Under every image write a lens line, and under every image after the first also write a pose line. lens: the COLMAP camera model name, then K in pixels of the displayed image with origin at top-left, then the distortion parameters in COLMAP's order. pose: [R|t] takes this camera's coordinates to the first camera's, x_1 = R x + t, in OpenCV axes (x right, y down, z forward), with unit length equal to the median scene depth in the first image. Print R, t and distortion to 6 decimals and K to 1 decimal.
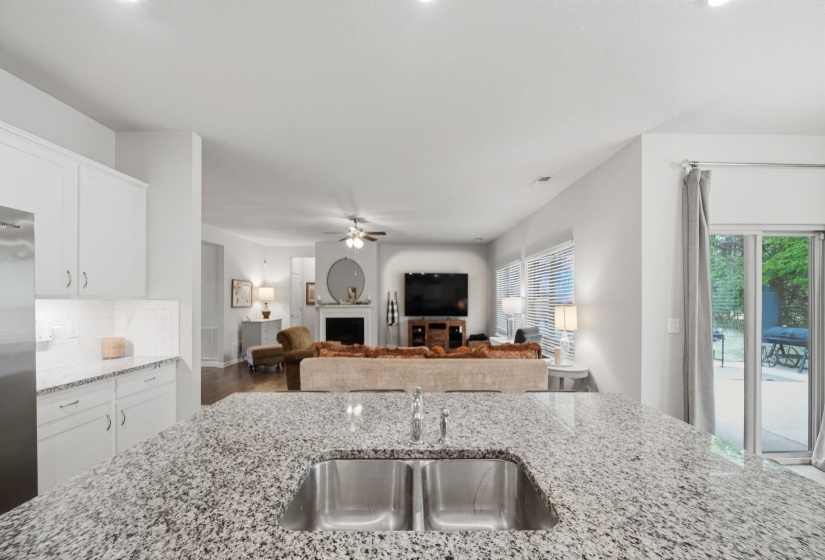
lens RADIAL K [[295.6, 0, 415.0], [0, 295.6, 299.4], [0, 0, 1]] dist [0.000238, -0.001290]
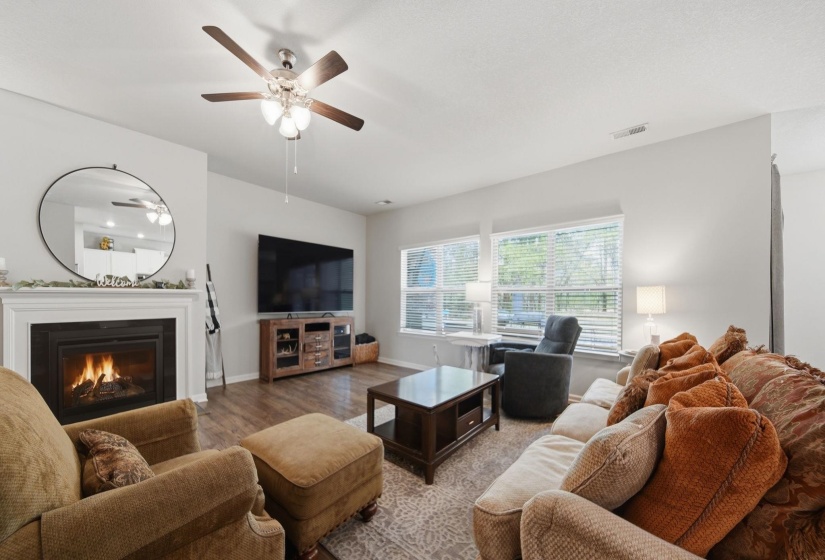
lens RADIAL K [[295.6, 0, 418.1], [0, 295.6, 301.6], [0, 0, 1]] dist [0.000238, -0.001290]
pose [[0.646946, -0.003289, 0.762529, -0.266070], [-0.006731, 0.999927, 0.010023, 0.028943], [-0.762506, -0.011617, 0.646876, 0.432973]]
